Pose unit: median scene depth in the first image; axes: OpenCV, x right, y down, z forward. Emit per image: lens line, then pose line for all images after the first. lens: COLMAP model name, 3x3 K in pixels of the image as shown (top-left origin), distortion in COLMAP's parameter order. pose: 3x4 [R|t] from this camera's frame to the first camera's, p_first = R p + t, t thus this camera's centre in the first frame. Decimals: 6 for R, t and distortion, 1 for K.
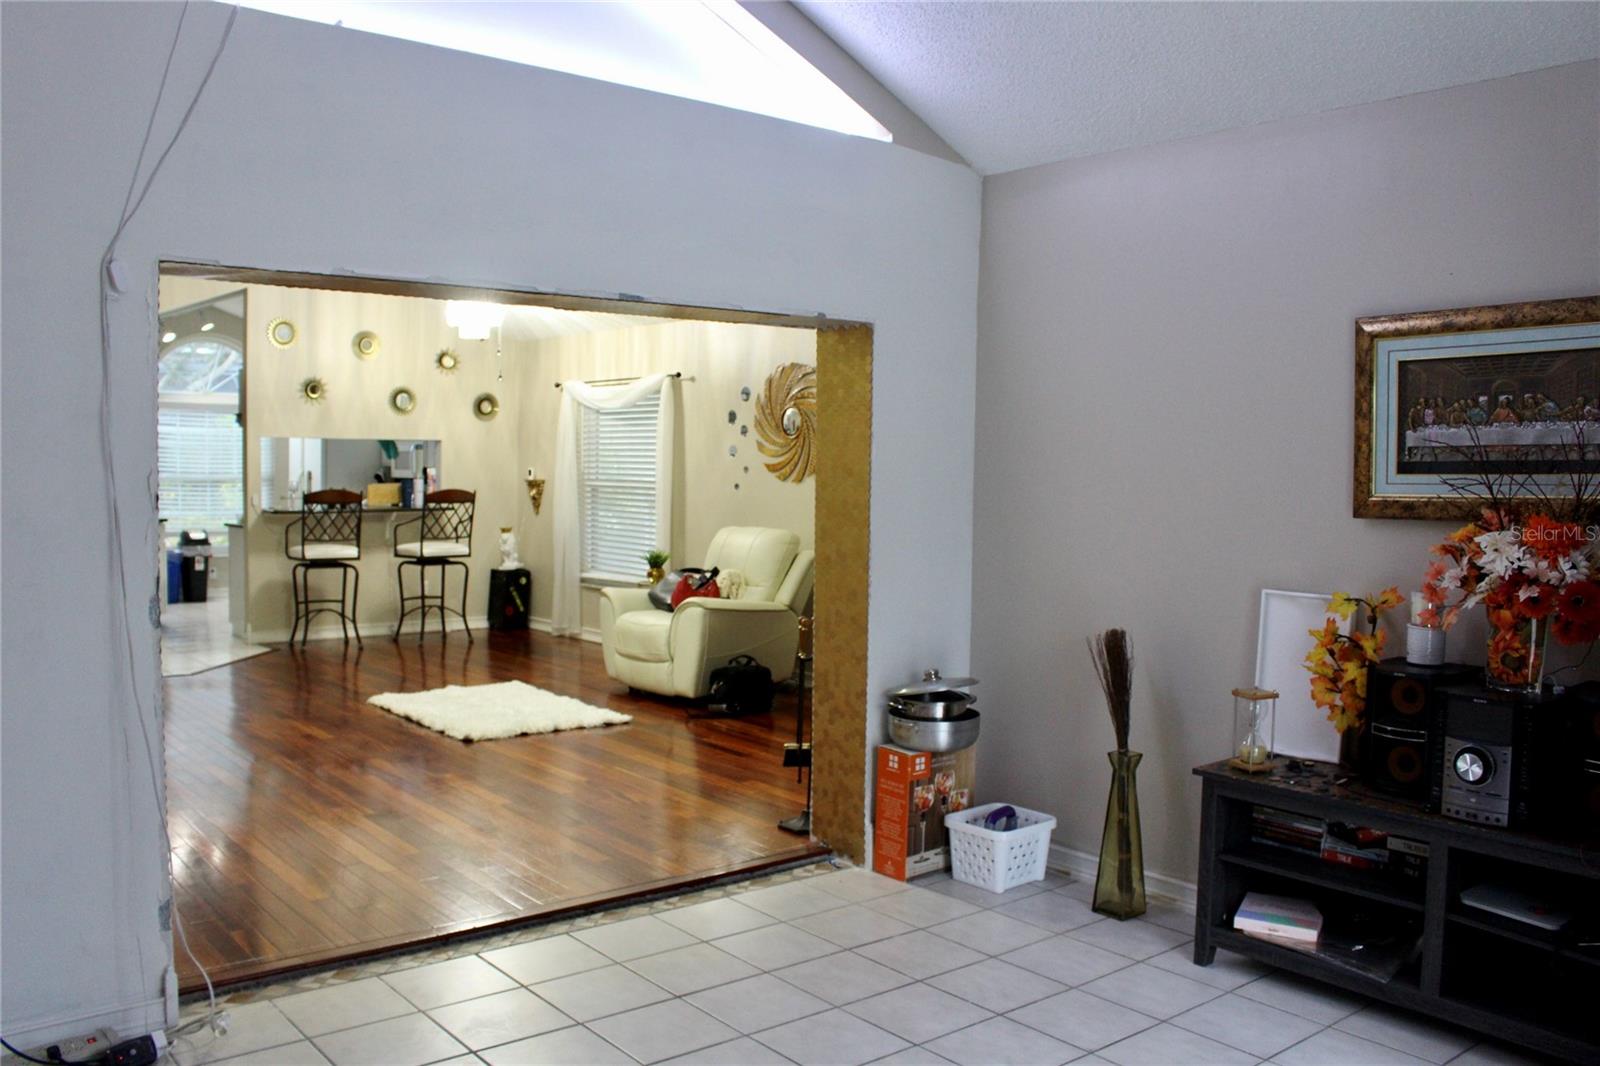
lens RADIAL K [[1324.4, 0, 792.1], [0, 1324.4, 532.1], [0, 0, 1]] dist [-0.159653, 0.137345]
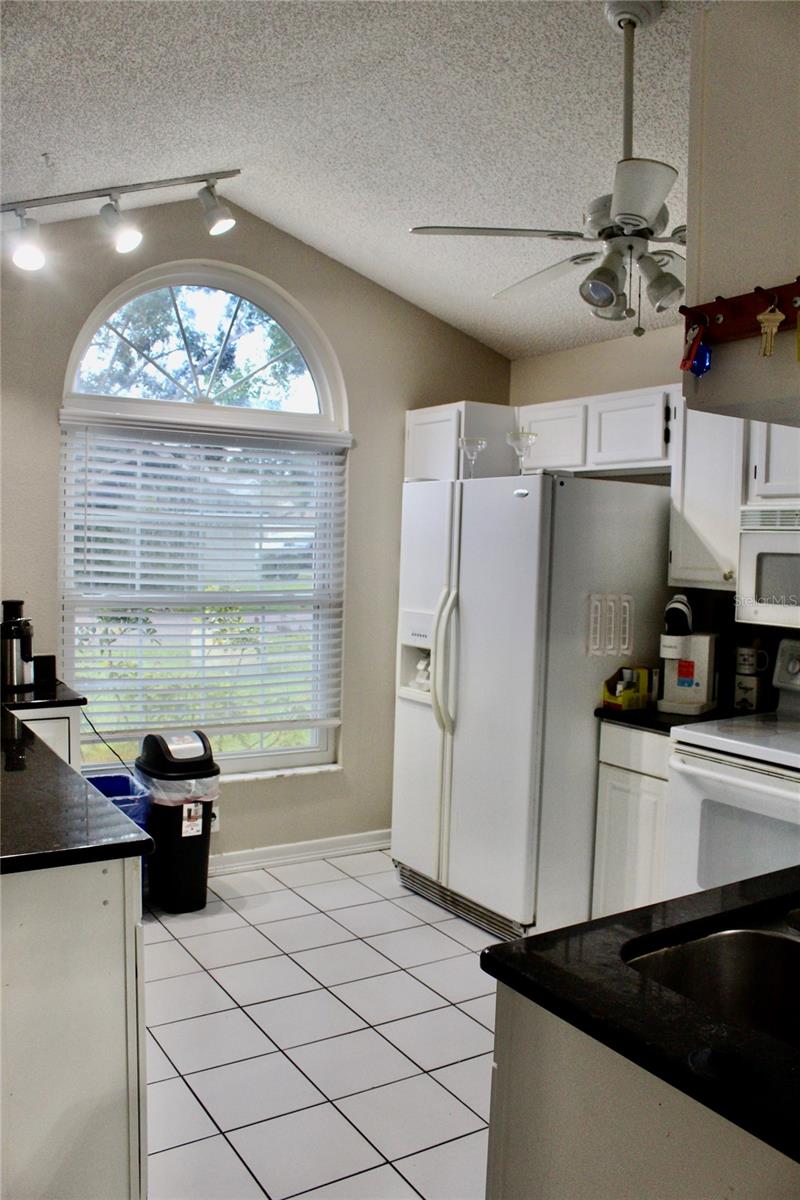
lens RADIAL K [[993.3, 0, 401.5], [0, 993.3, 617.2], [0, 0, 1]] dist [-0.159653, 0.137345]
pose [[0.992866, 0.023161, -0.116961, -0.360493], [-0.020726, 0.999543, 0.021990, -0.046551], [0.117417, -0.019409, 0.992893, 0.705134]]
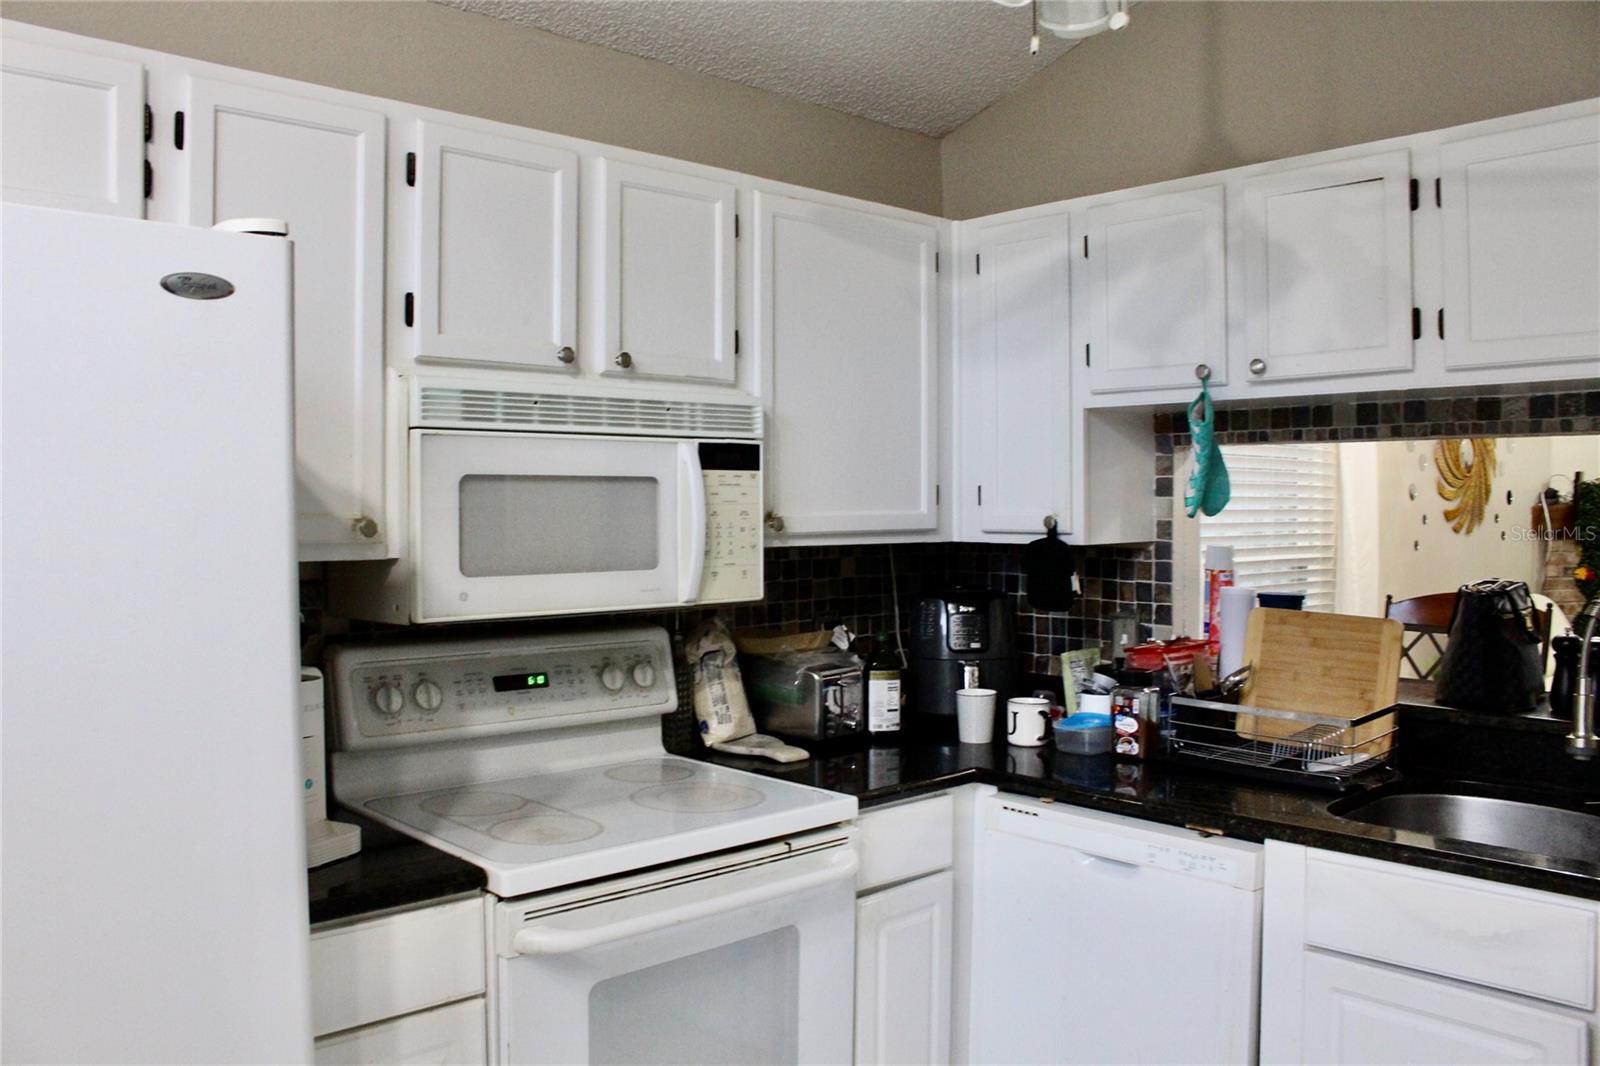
lens RADIAL K [[1324.4, 0, 792.1], [0, 1324.4, 532.1], [0, 0, 1]] dist [-0.159653, 0.137345]
pose [[-0.058791, -0.030747, 0.997797, -0.460075], [0.053874, 0.997971, 0.033927, -0.055141], [-0.996815, 0.055750, -0.057016, 0.918612]]
